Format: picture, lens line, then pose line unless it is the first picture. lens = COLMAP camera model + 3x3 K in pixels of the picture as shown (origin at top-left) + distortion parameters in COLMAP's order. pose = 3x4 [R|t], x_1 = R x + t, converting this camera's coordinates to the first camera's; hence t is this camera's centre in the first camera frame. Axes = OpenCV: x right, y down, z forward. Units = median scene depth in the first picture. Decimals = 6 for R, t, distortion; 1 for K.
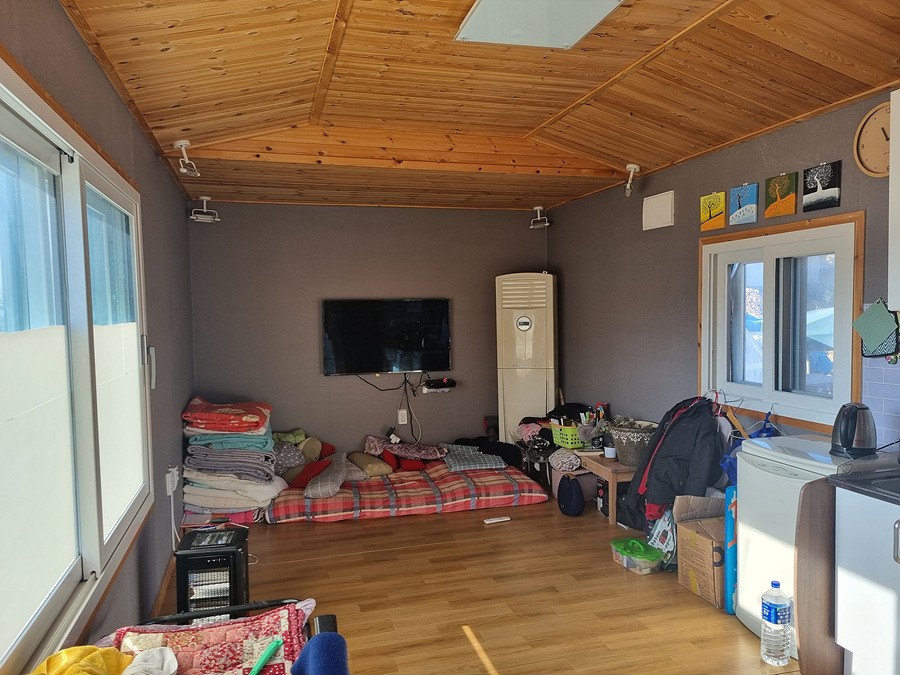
lens RADIAL K [[677.7, 0, 448.9], [0, 677.7, 341.1], [0, 0, 1]] dist [0.059403, -0.040672]
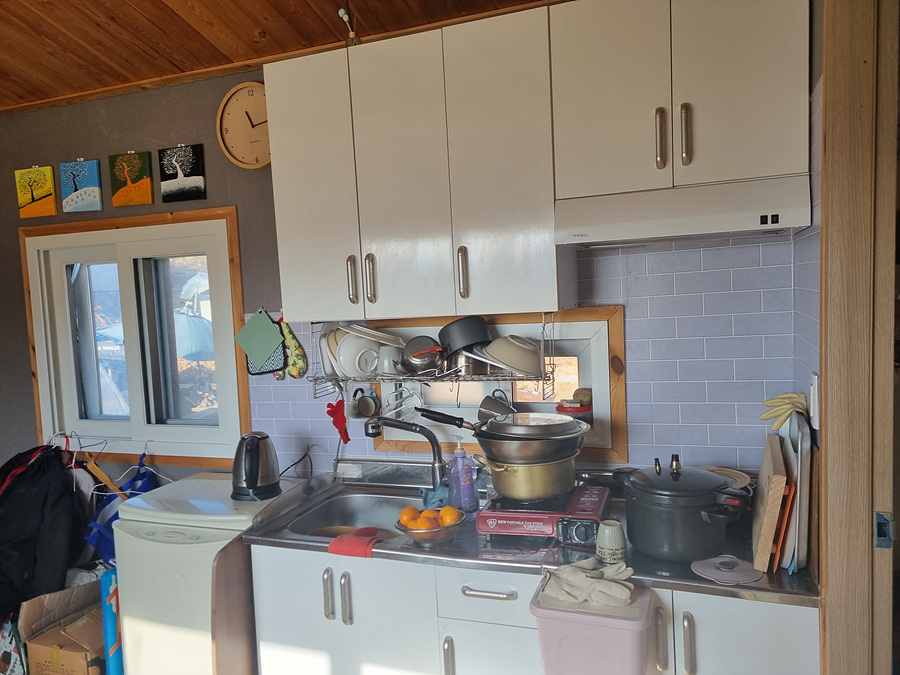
lens RADIAL K [[677.7, 0, 448.7], [0, 677.7, 345.4], [0, 0, 1]] dist [0.059403, -0.040672]
pose [[0.604114, -0.074627, 0.793396, 0.063697], [0.073840, 0.996564, 0.037513, -0.024408], [-0.793470, 0.035922, 0.607549, 0.240966]]
